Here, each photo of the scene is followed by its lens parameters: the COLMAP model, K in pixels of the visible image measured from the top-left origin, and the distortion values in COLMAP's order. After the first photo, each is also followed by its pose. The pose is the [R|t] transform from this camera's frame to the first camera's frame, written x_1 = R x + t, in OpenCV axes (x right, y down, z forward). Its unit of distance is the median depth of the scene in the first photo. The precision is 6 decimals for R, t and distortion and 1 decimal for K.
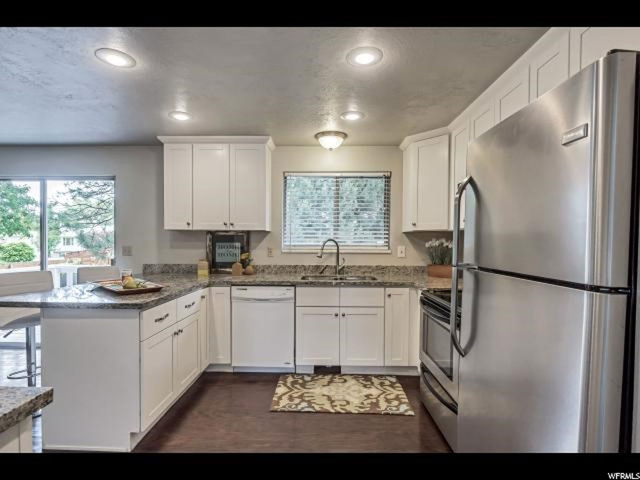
lens RADIAL K [[318.3, 0, 309.9], [0, 318.3, 240.3], [0, 0, 1]] dist [0.001899, -0.000032]
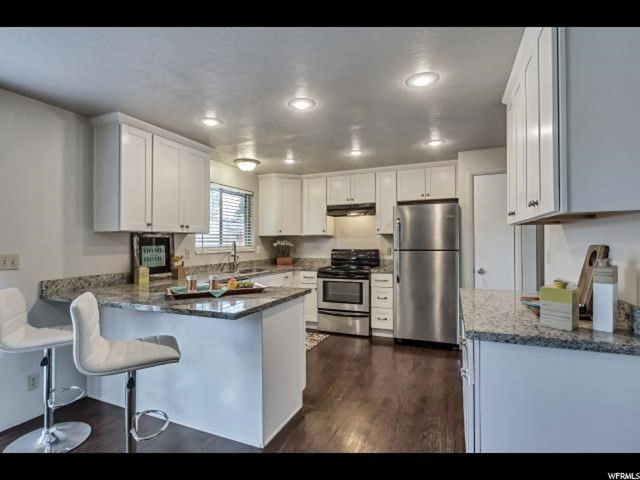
lens RADIAL K [[324.3, 0, 323.8], [0, 324.3, 241.0], [0, 0, 1]] dist [0.002584, 0.000047]
pose [[0.364166, -0.006382, 0.931312, -0.945086], [0.008671, 0.999956, 0.003462, -0.005064], [-0.931294, 0.006814, 0.364206, 0.209583]]
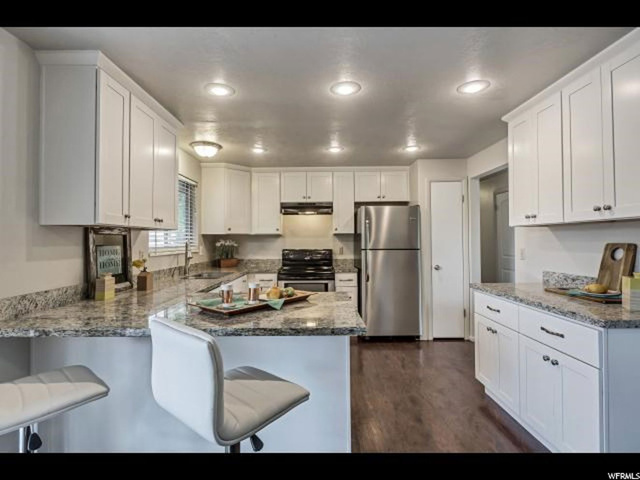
lens RADIAL K [[320.3, 0, 320.1], [0, 320.3, 238.0], [0, 0, 1]] dist [-0.001600, -0.000826]
pose [[-0.024456, 0.004600, 0.999690, -0.932737], [0.005204, 0.999976, -0.004474, -0.003773], [-0.999687, 0.005093, -0.024480, 0.581415]]
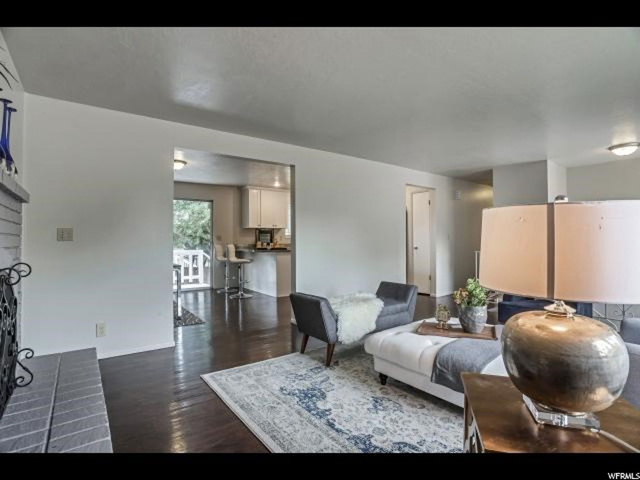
lens RADIAL K [[324.3, 0, 323.8], [0, 324.3, 241.0], [0, 0, 1]] dist [0.002584, 0.000047]
pose [[0.778640, -0.016399, 0.627256, -1.361381], [0.012681, 0.999866, 0.010400, 0.040085], [-0.627342, -0.000143, 0.778744, -1.026559]]
